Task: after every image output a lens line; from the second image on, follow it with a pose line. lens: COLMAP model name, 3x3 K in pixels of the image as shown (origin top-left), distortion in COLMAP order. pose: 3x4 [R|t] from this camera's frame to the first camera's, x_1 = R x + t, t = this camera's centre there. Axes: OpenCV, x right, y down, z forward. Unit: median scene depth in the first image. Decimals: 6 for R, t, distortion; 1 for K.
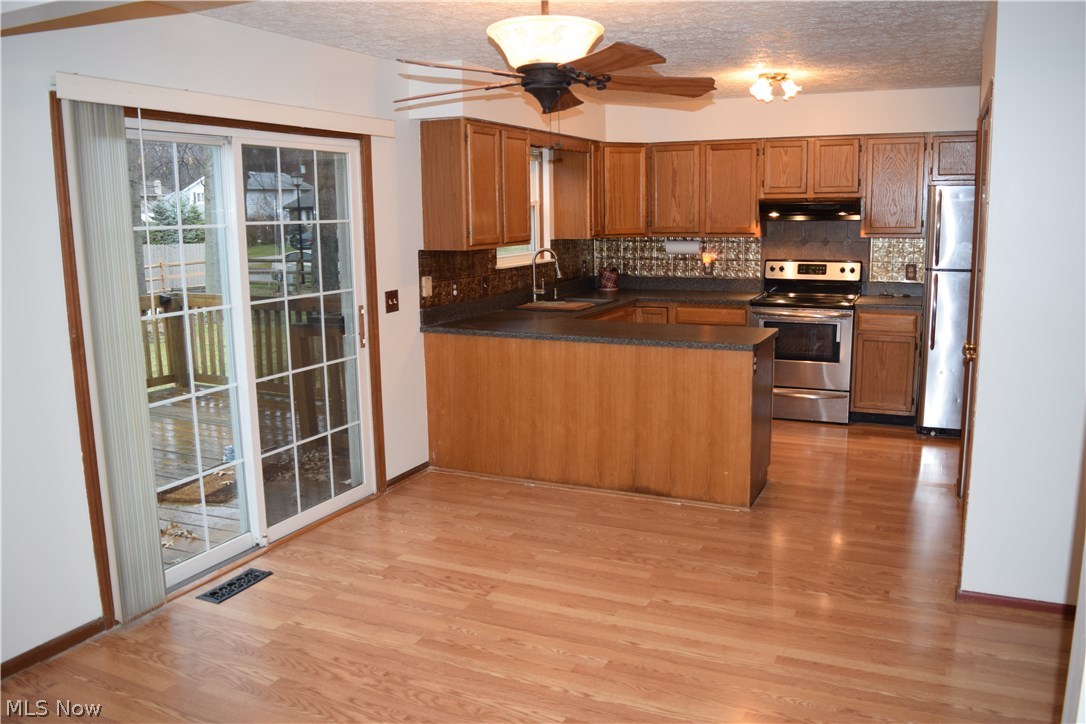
lens RADIAL K [[852.9, 0, 545.9], [0, 852.9, 357.3], [0, 0, 1]] dist [-0.095835, 0.006754]
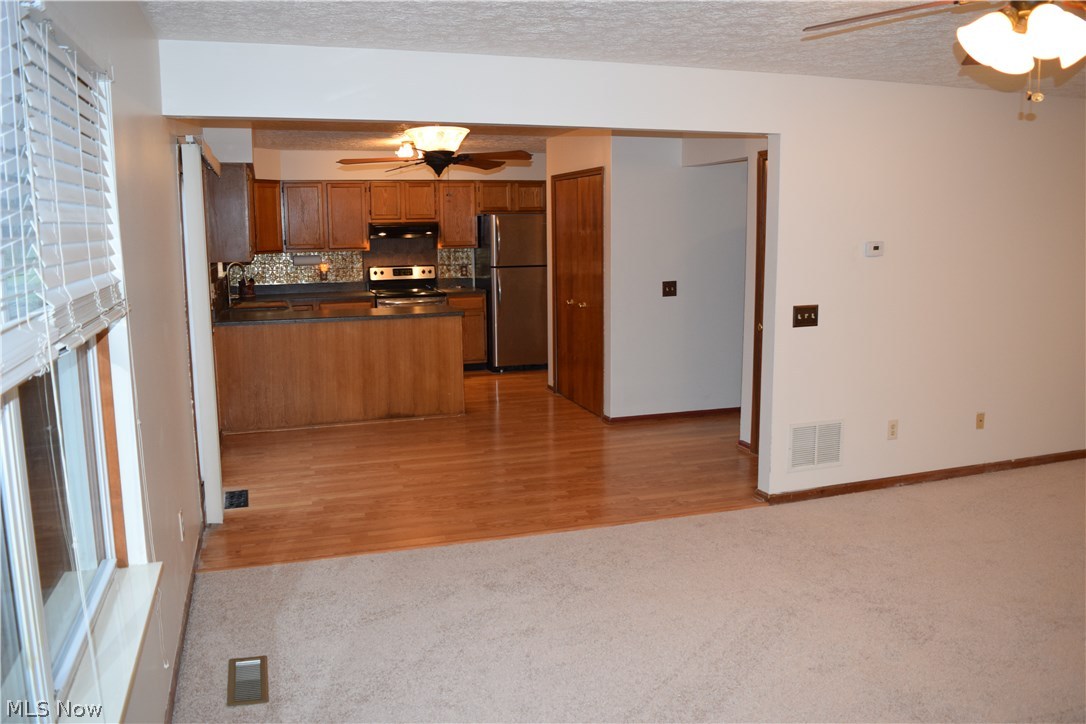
lens RADIAL K [[852.9, 0, 545.9], [0, 852.9, 357.3], [0, 0, 1]] dist [-0.095835, 0.006754]
pose [[0.725307, -0.096590, 0.681615, -0.523490], [0.113926, 0.993297, 0.019529, 0.039896], [-0.678933, 0.063490, 0.731450, -0.214739]]
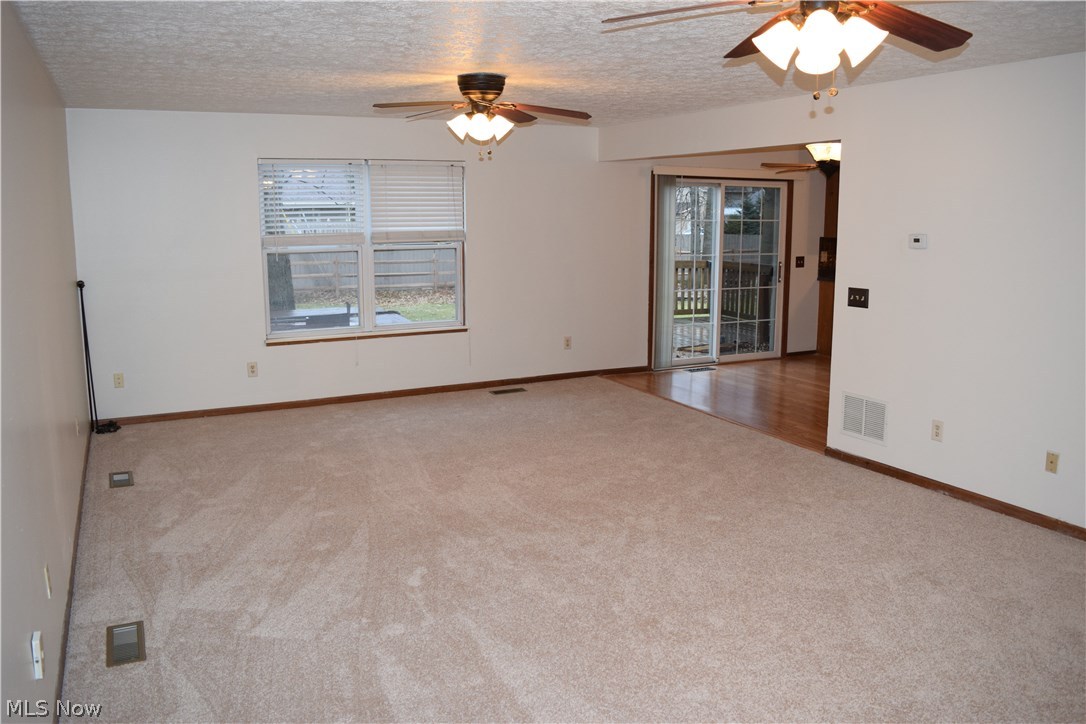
lens RADIAL K [[852.9, 0, 545.9], [0, 852.9, 357.3], [0, 0, 1]] dist [-0.095835, 0.006754]
pose [[0.785297, 0.116178, -0.608120, 0.430154], [-0.113896, 0.992581, 0.042548, 0.103235], [0.608552, 0.035849, 0.792704, -0.679368]]
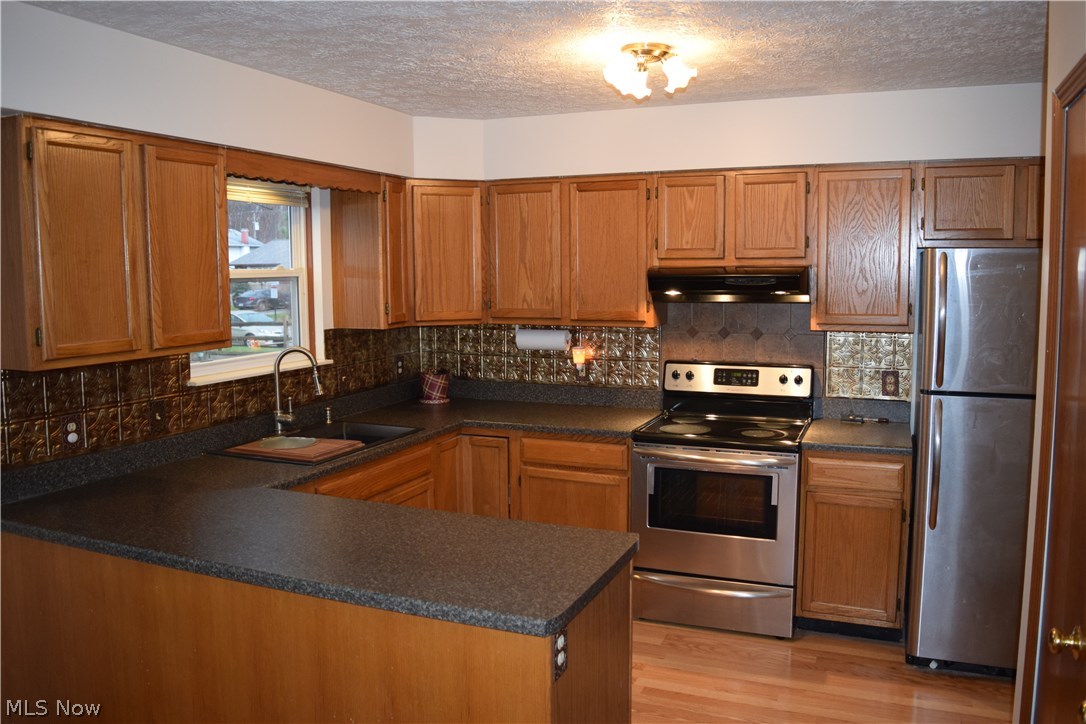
lens RADIAL K [[852.9, 0, 545.9], [0, 852.9, 357.3], [0, 0, 1]] dist [-0.095835, 0.006754]
pose [[0.999077, 0.005088, 0.042654, 0.150648], [-0.002150, 0.997639, -0.068649, -0.078162], [-0.042903, 0.068494, 0.996729, 0.381738]]
